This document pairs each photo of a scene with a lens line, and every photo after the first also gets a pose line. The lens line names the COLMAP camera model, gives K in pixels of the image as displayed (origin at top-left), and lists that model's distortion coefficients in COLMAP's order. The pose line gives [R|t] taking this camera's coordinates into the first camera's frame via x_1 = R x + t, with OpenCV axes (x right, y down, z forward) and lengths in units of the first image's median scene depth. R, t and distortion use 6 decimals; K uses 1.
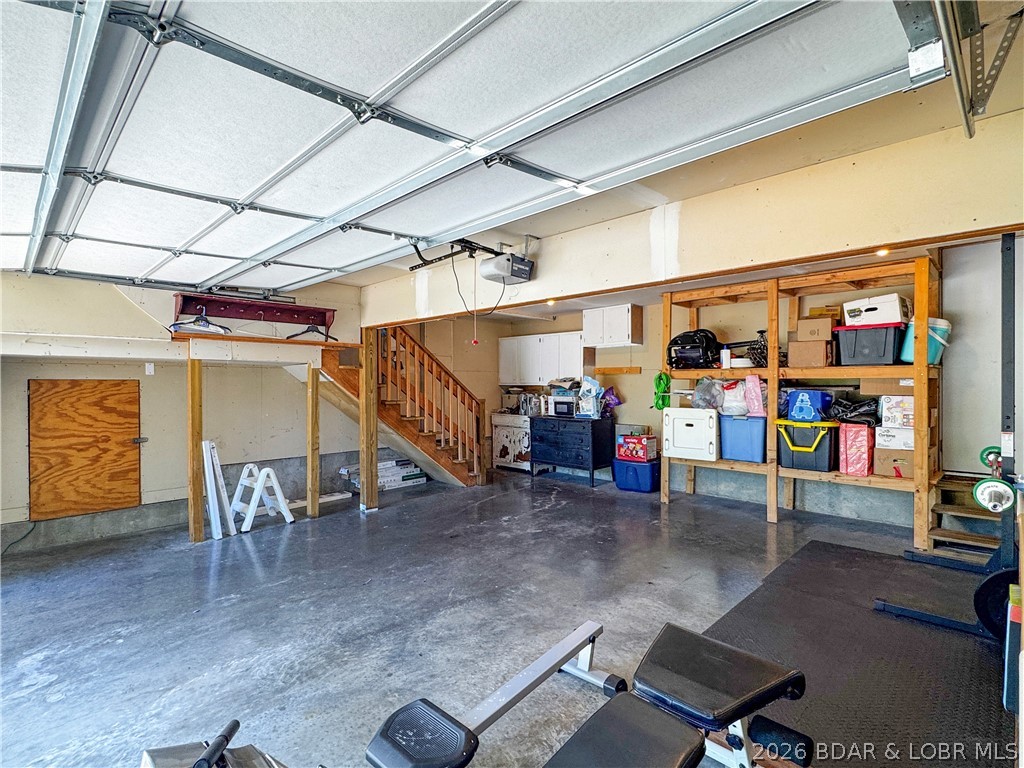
lens RADIAL K [[496.8, 0, 513.1], [0, 496.8, 386.1], [0, 0, 1]] dist [-0.003202, -0.000068]
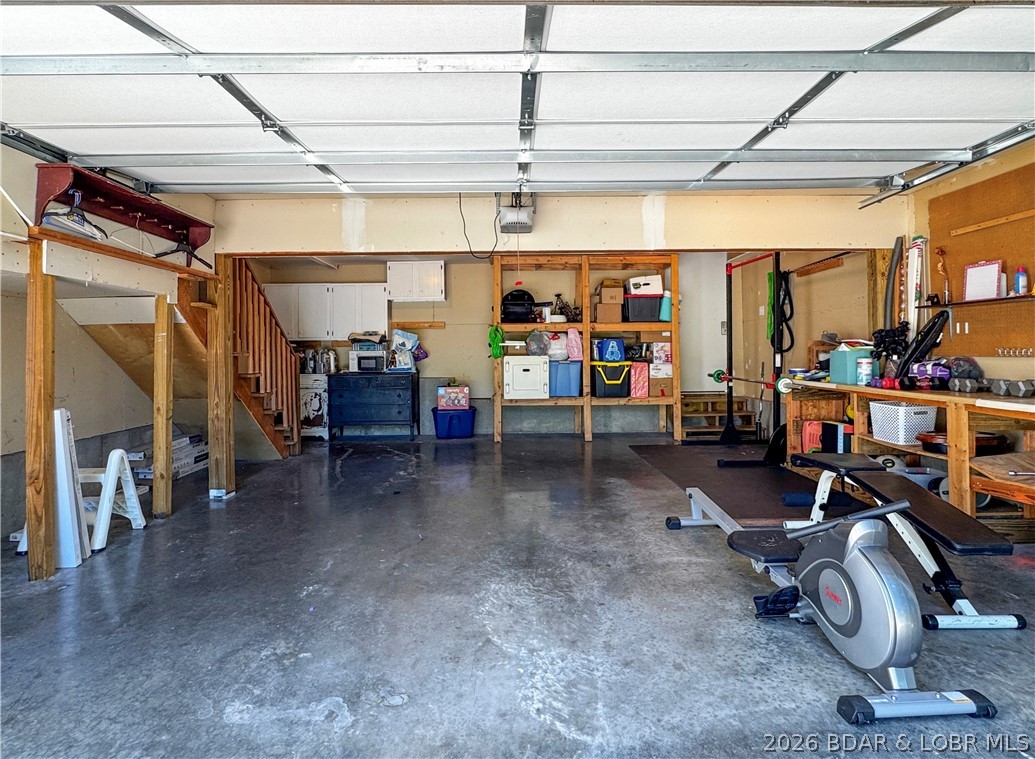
lens RADIAL K [[540.6, 0, 503.0], [0, 540.6, 349.7], [0, 0, 1]] dist [-0.016079, -0.000339]
pose [[0.720268, -0.001740, 0.693693, -0.619949], [0.011149, 0.999897, -0.009069, 0.044182], [-0.693606, 0.014267, 0.720213, 0.126930]]
